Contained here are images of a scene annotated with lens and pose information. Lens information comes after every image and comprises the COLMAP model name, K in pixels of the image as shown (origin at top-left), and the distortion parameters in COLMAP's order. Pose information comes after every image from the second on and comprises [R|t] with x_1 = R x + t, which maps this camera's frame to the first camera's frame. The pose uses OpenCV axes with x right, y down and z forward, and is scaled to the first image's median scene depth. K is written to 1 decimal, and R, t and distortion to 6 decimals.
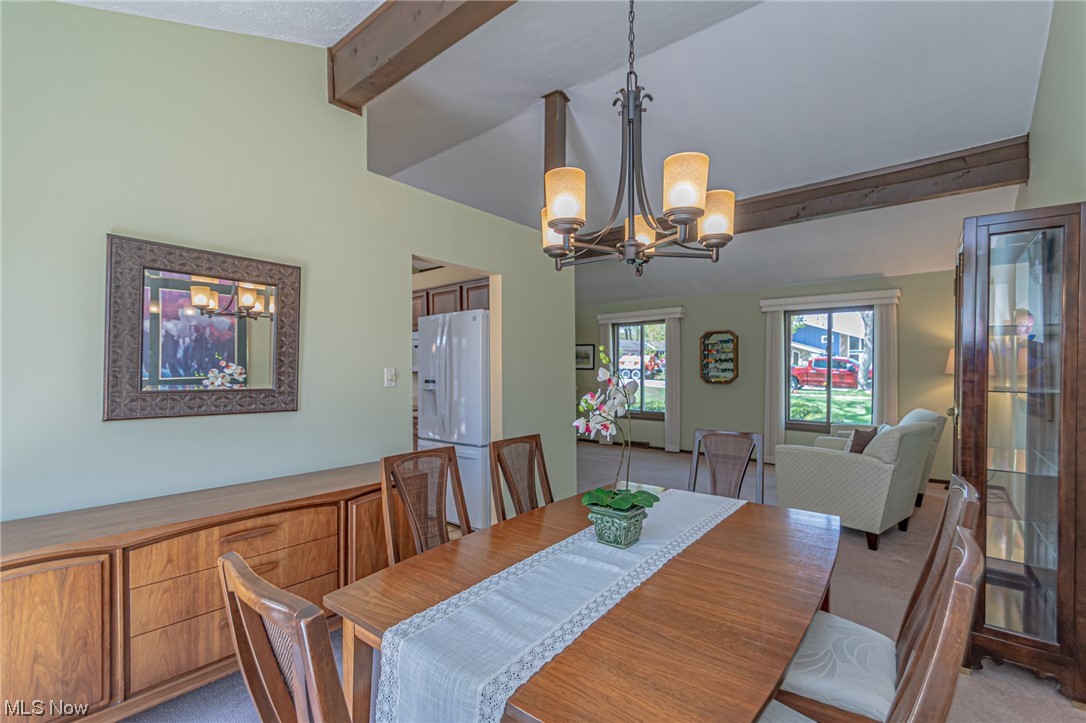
lens RADIAL K [[478.0, 0, 546.0], [0, 478.0, 366.3], [0, 0, 1]] dist [0.004444, -0.002785]
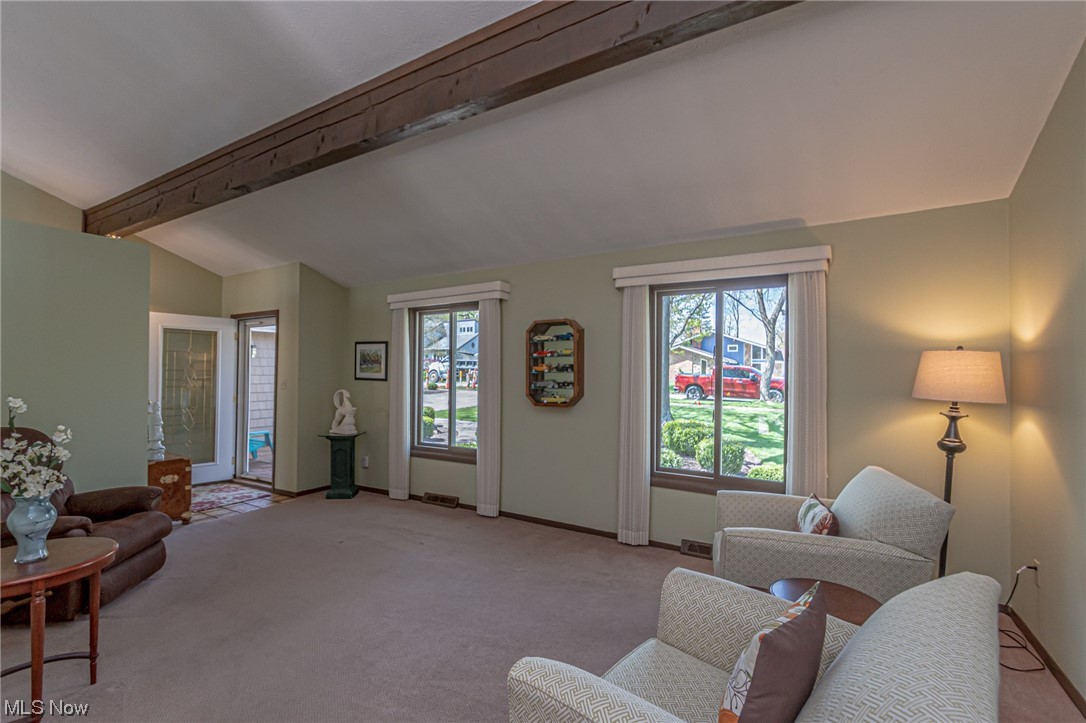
lens RADIAL K [[478.0, 0, 550.8], [0, 478.0, 368.0], [0, 0, 1]] dist [0.004444, -0.002785]
pose [[0.986255, 0.009580, 0.164952, 0.226695], [-0.007887, 0.999909, -0.010915, -0.005170], [-0.165041, 0.009464, 0.986241, 0.351570]]
